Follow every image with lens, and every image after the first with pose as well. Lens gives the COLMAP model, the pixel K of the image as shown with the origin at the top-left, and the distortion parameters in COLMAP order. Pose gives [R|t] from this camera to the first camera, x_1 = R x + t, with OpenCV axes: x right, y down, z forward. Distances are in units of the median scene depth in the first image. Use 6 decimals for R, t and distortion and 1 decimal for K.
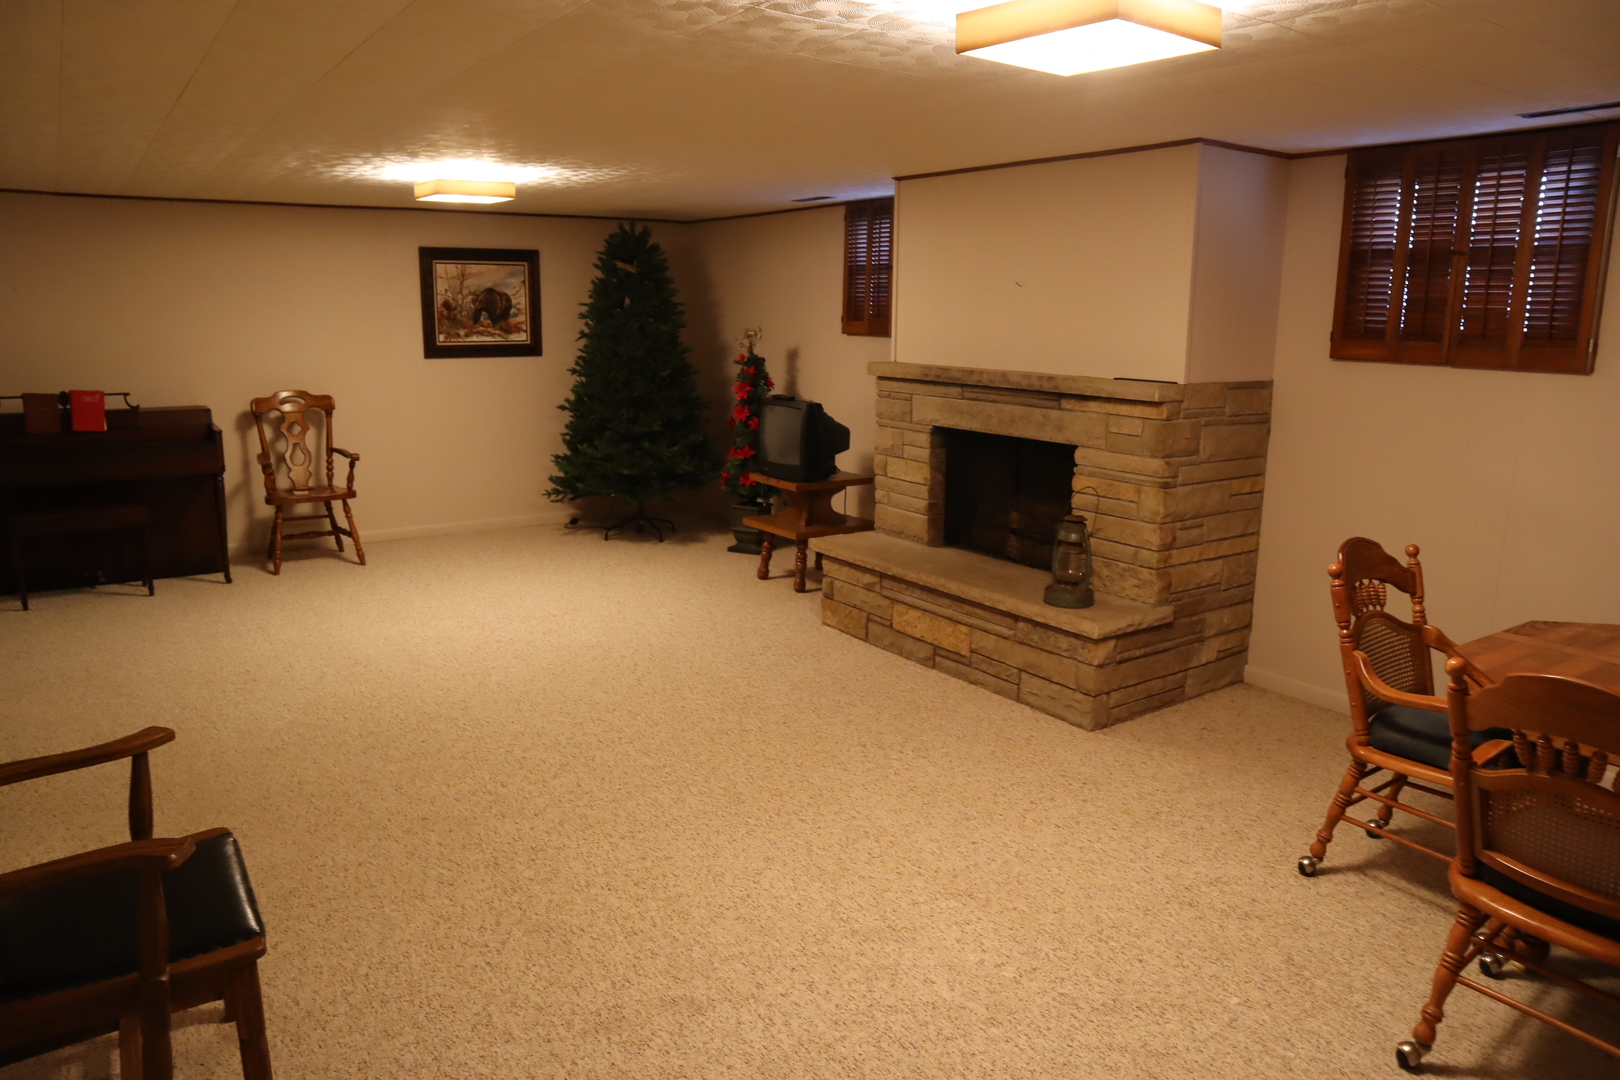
lens RADIAL K [[1132.3, 0, 813.4], [0, 1132.3, 554.8], [0, 0, 1]] dist [-0.123446, 0.077728]
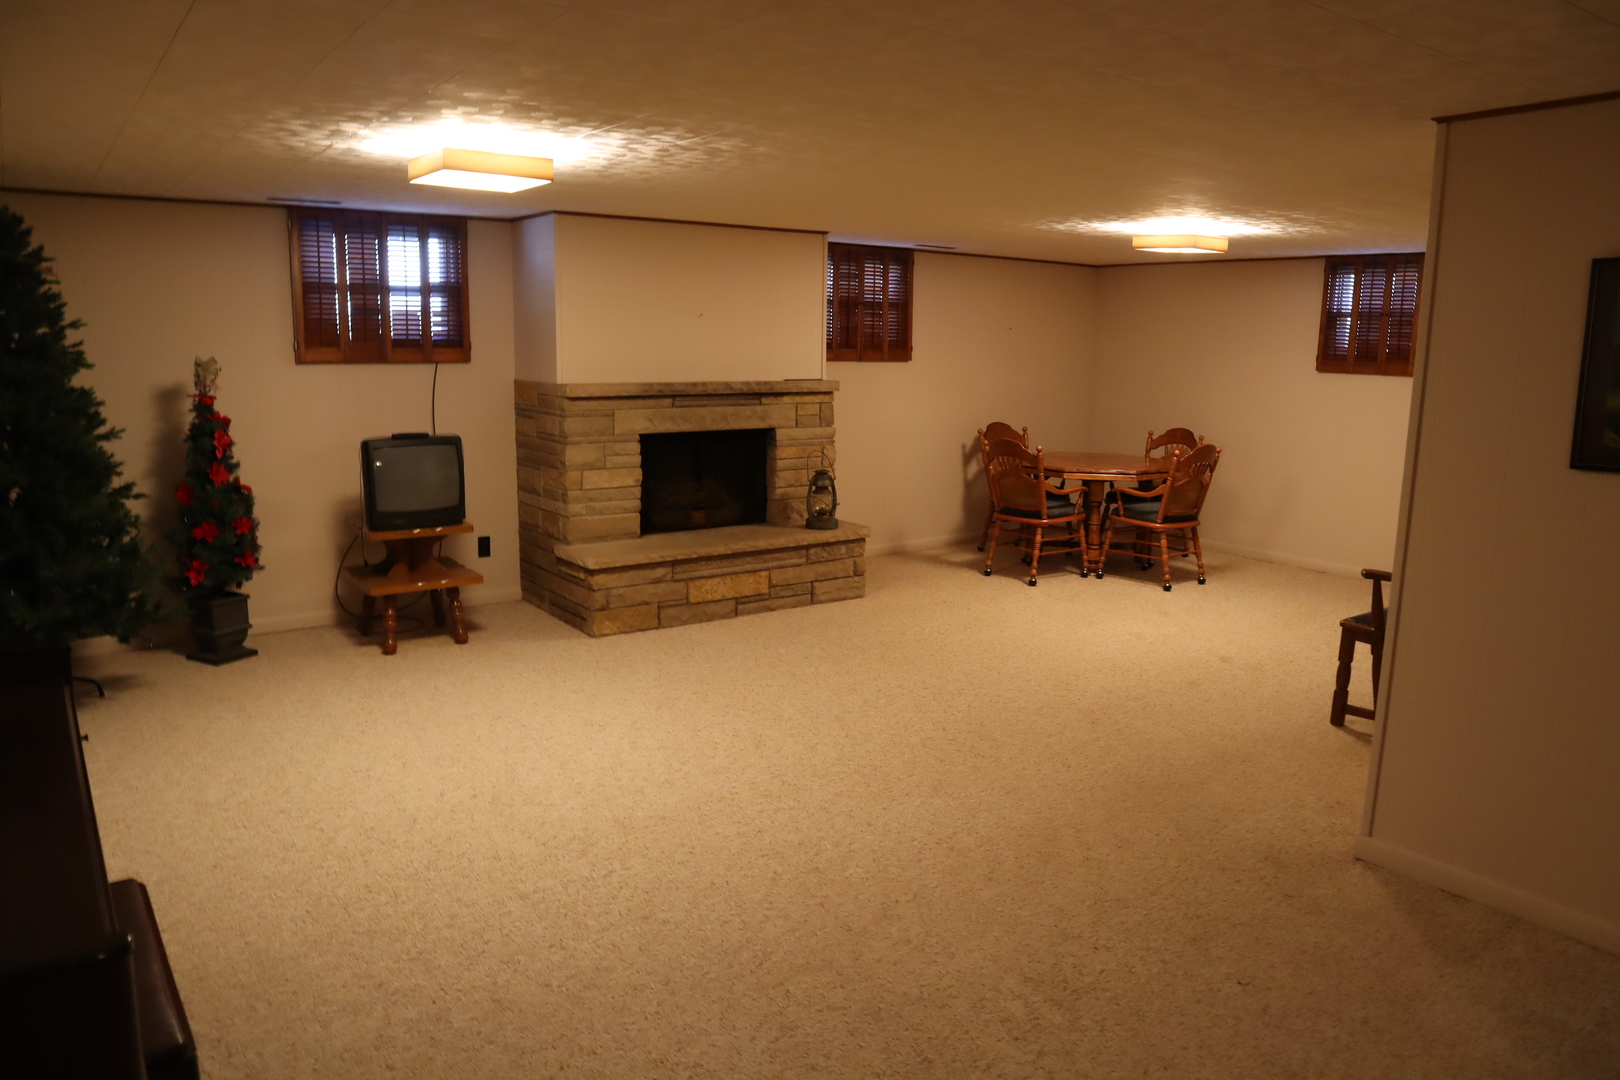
lens RADIAL K [[1132.3, 0, 813.4], [0, 1132.3, 554.8], [0, 0, 1]] dist [-0.123446, 0.077728]
pose [[-0.036485, -0.199773, 0.979163, -1.171961], [0.195927, 0.959369, 0.203035, -0.215344], [-0.979940, 0.199252, 0.004139, 0.926130]]
